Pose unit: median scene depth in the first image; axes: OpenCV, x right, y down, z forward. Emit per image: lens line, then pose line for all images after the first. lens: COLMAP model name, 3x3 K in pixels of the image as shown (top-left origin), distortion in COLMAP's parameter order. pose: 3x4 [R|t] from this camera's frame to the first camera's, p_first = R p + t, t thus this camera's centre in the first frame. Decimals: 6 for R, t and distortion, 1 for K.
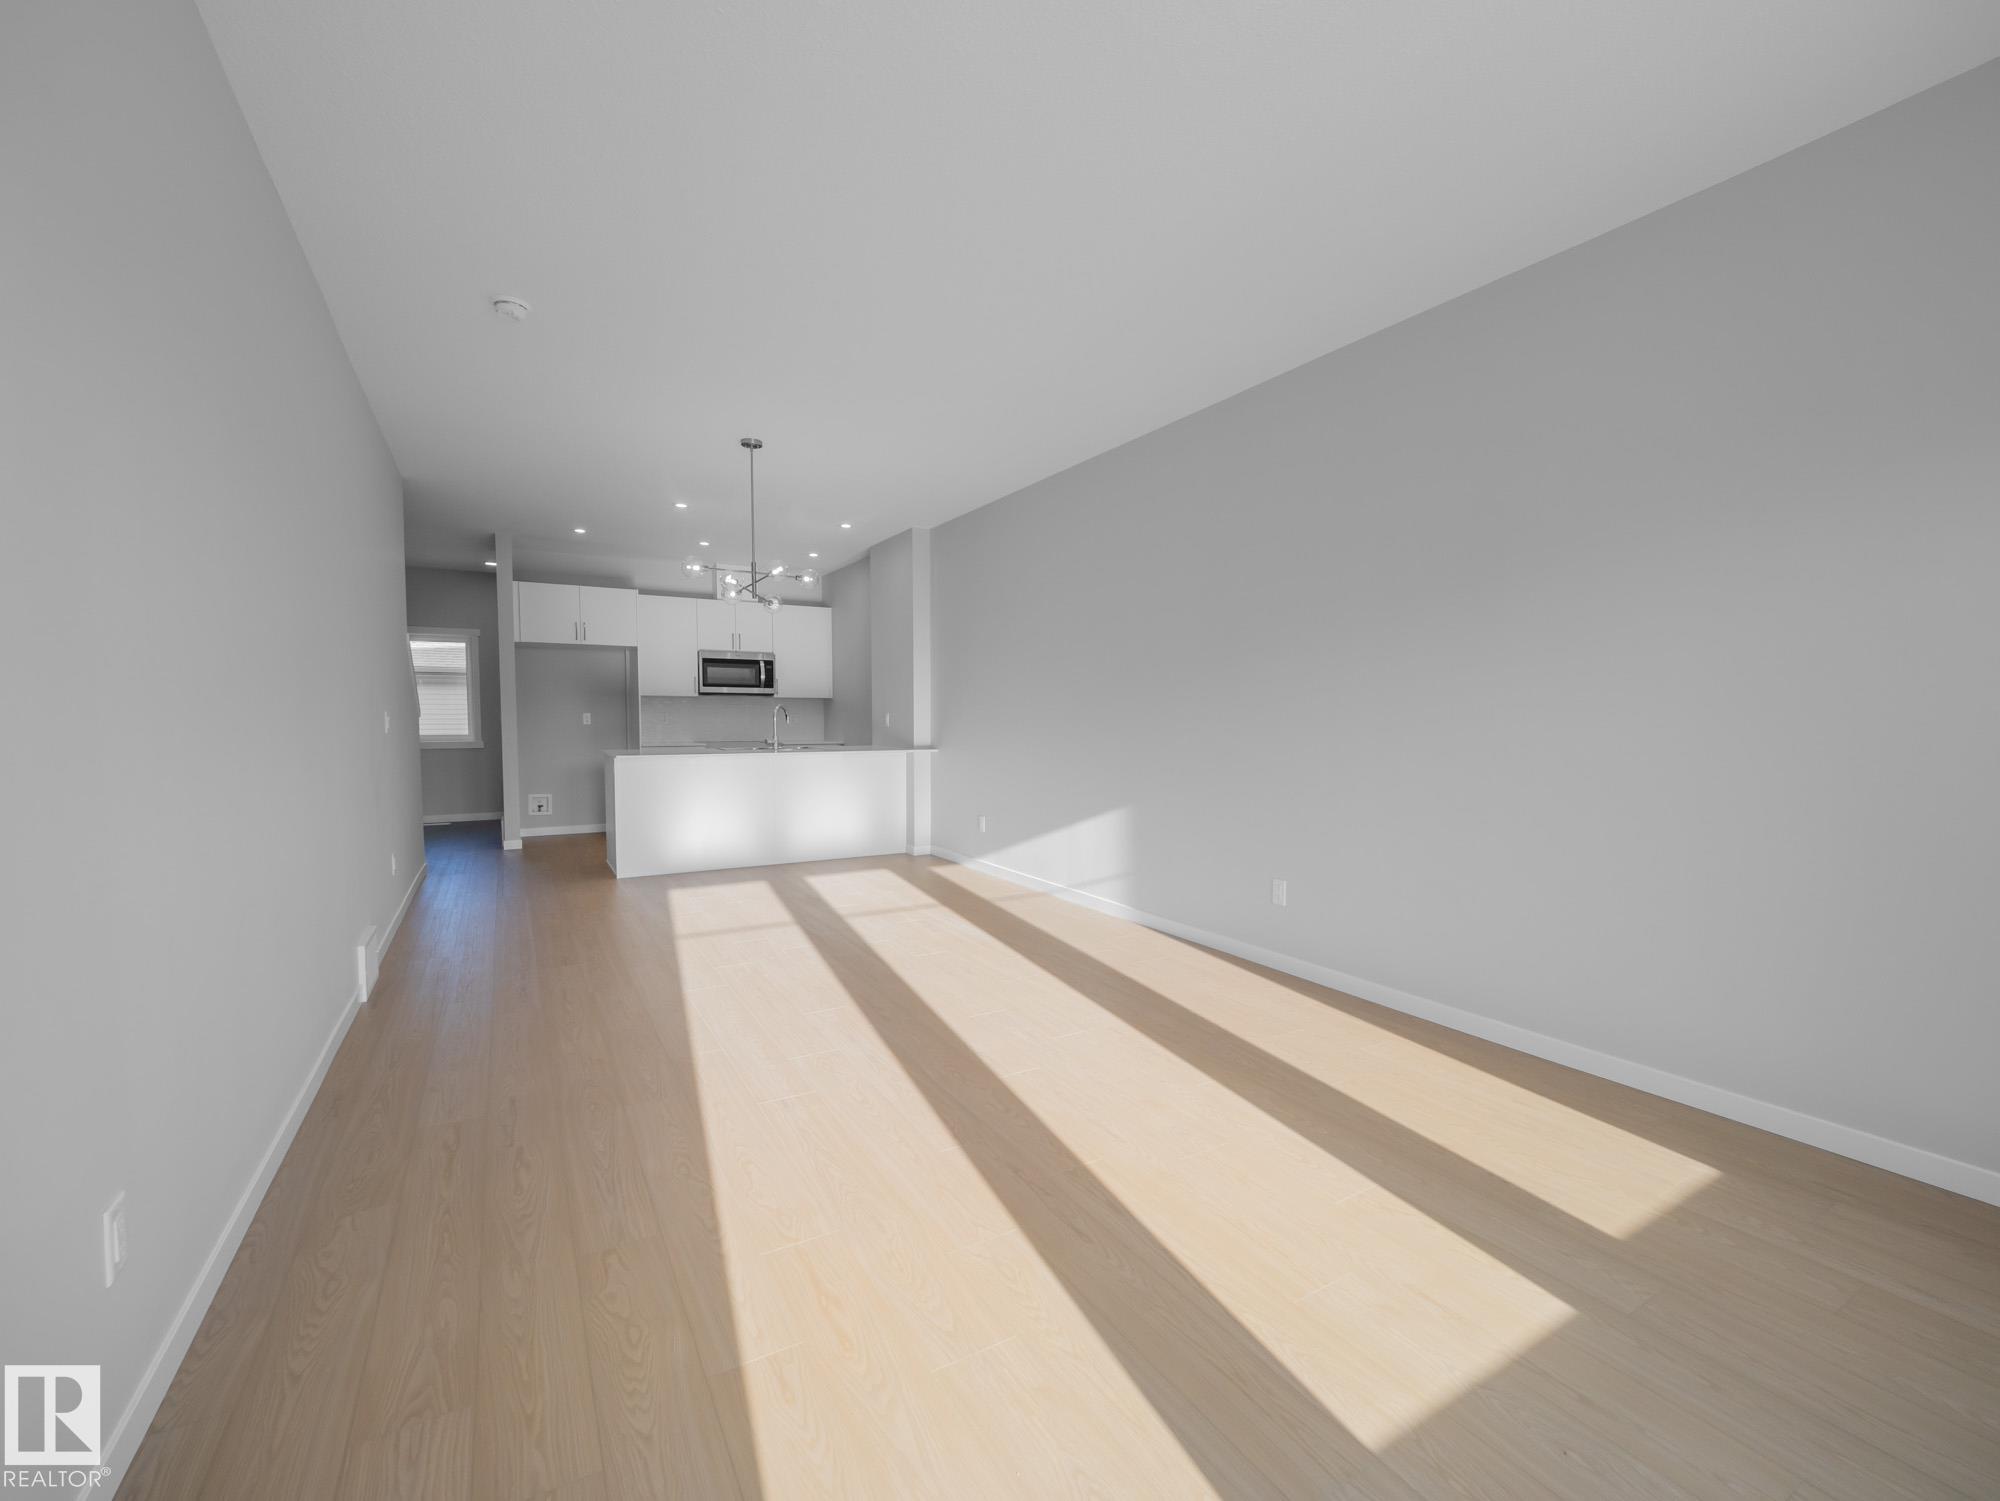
lens RADIAL K [[842.3, 0, 1005.3], [0, 842.3, 762.9], [0, 0, 1]] dist [0.000359, -0.003054]
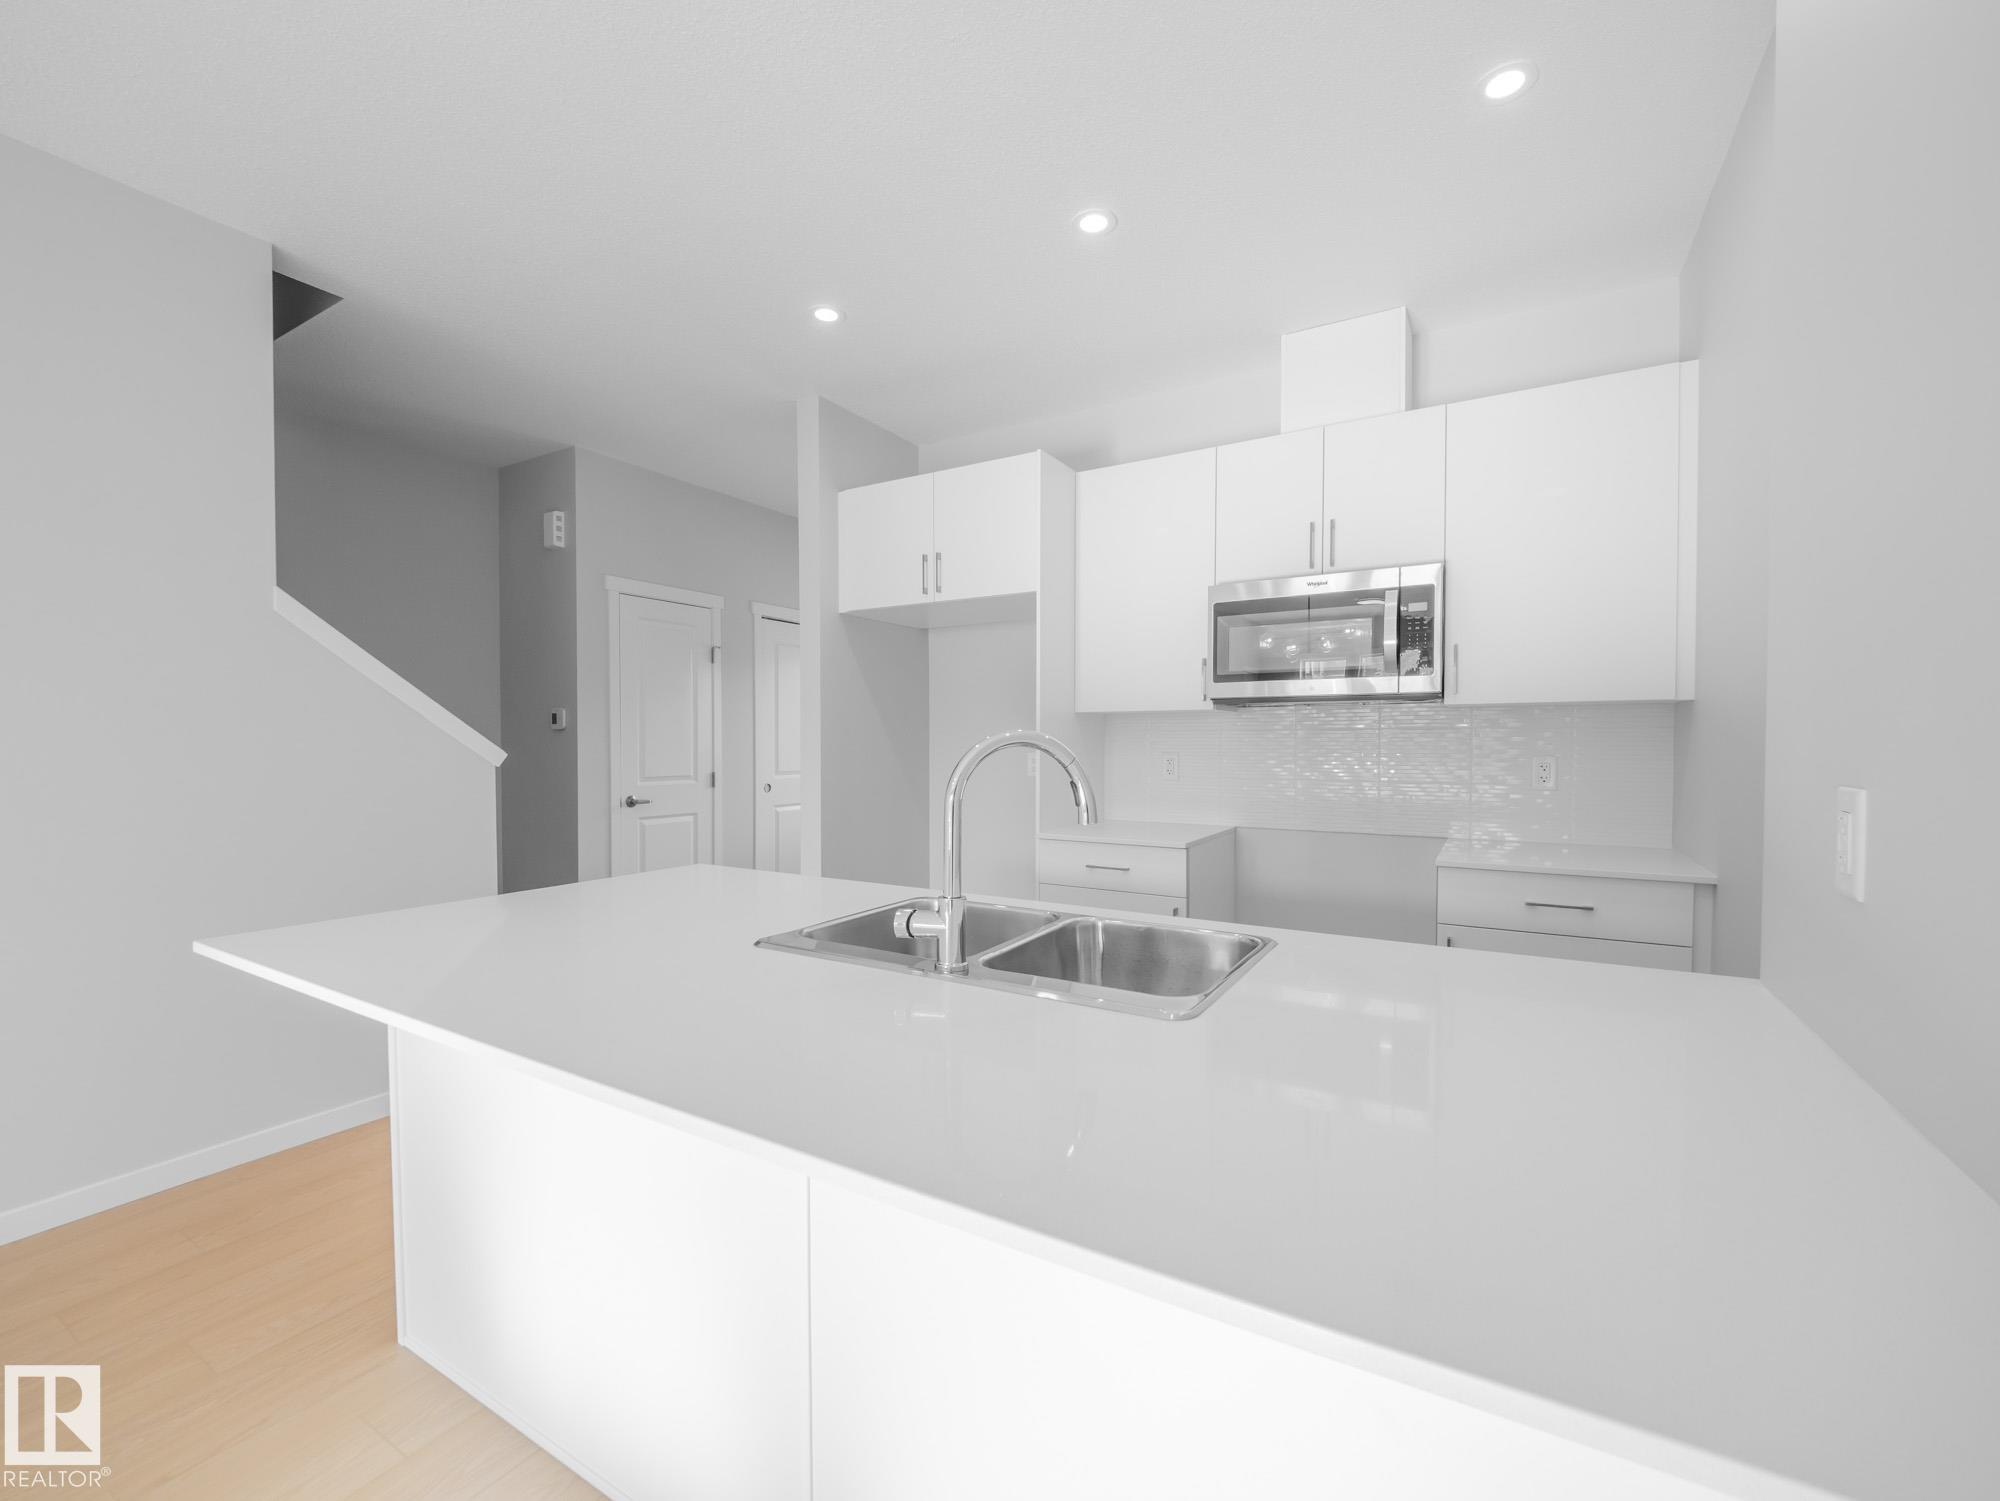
lens RADIAL K [[842.3, 0, 993.7], [0, 842.3, 764.3], [0, 0, 1]] dist [0.000359, -0.003054]
pose [[0.479410, 0.021372, -0.877331, -0.092440], [-0.048036, 0.998844, -0.001916, -0.054624], [0.876276, 0.043062, 0.479882, 0.810042]]
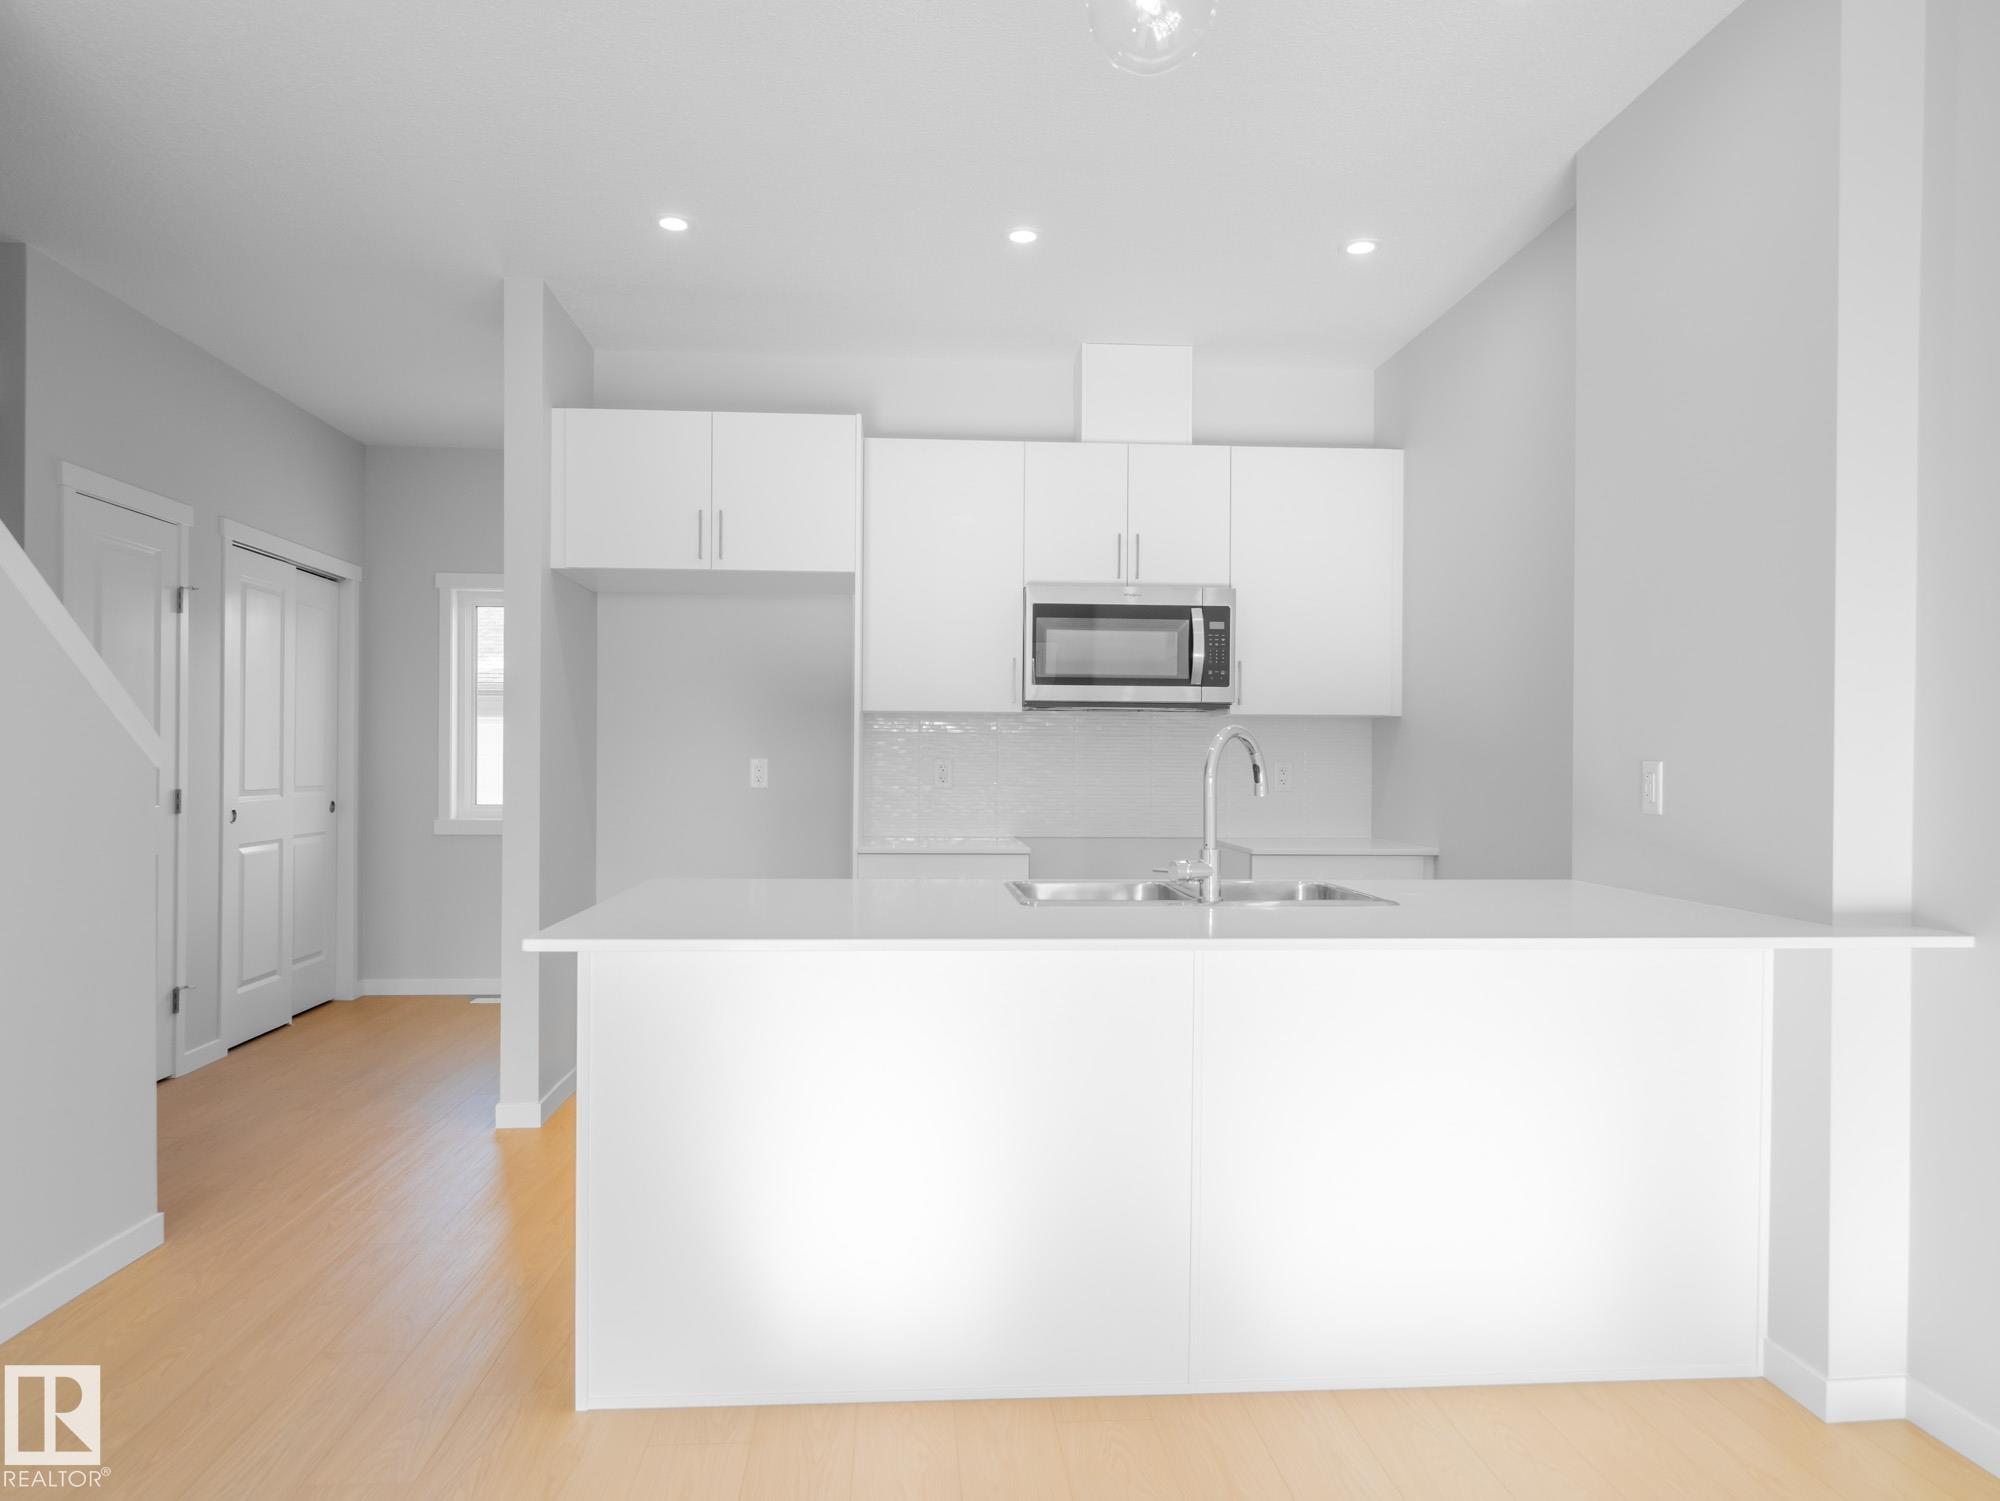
lens RADIAL K [[1327.7, 0, 989.8], [0, 1327.7, 774.3], [0, 0, 1]] dist [0.008013, -0.007366]
pose [[0.894380, 0.008271, -0.447231, -0.136679], [-0.030379, 0.998644, -0.042282, -0.031509], [0.446275, 0.051402, 0.893418, 0.540274]]
